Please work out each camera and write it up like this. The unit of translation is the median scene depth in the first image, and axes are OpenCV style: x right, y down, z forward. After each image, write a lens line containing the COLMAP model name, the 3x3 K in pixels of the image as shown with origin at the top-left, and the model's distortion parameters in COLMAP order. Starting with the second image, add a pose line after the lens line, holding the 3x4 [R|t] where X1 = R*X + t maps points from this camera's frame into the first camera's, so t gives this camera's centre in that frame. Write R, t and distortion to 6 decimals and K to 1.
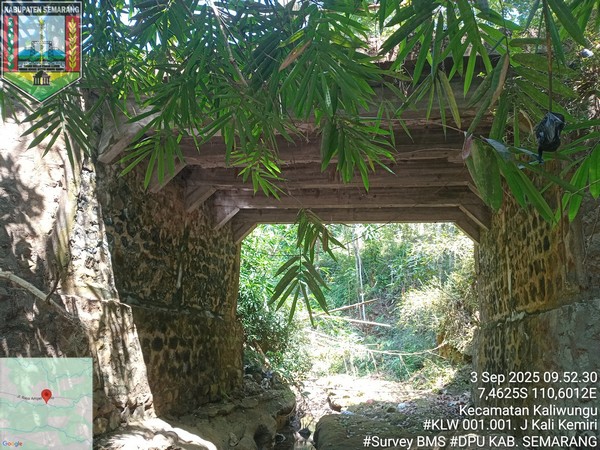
lens RADIAL K [[440.9, 0, 298.0], [0, 440.9, 225.9], [0, 0, 1]] dist [0.078582, -0.130693]
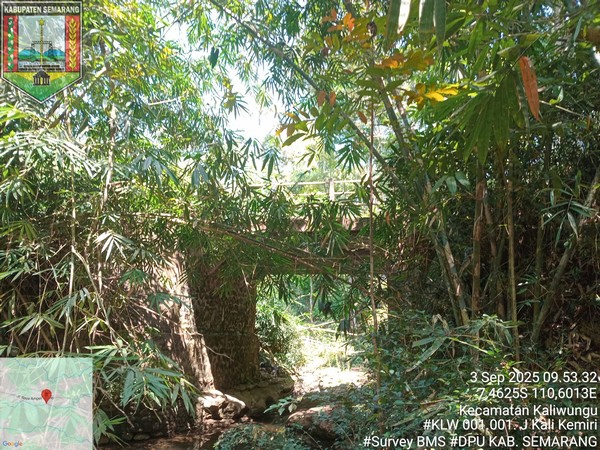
lens RADIAL K [[440.3, 0, 297.5], [0, 440.3, 222.9], [0, 0, 1]] dist [0.078622, -0.150509]
pose [[0.998896, -0.018757, -0.043068, 0.141988], [0.019003, 0.999805, 0.005310, -0.301401], [0.042960, -0.006123, 0.999058, -0.911727]]
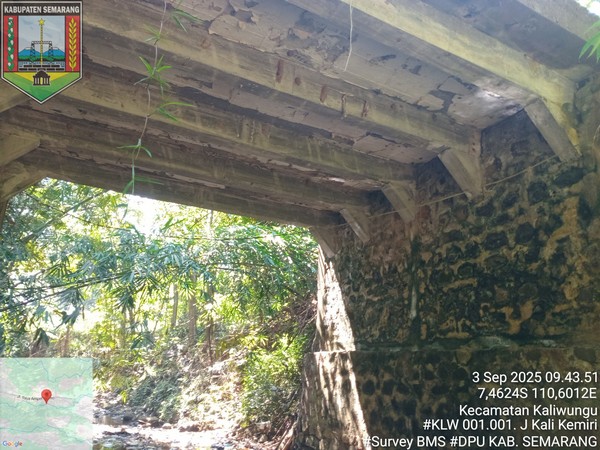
lens RADIAL K [[440.9, 0, 298.0], [0, 440.9, 225.9], [0, 0, 1]] dist [0.078582, -0.130693]
pose [[-0.783661, -0.245421, -0.570652, 0.425576], [0.101343, 0.855826, -0.507239, 0.419992], [0.612866, -0.455335, -0.645806, 1.614426]]
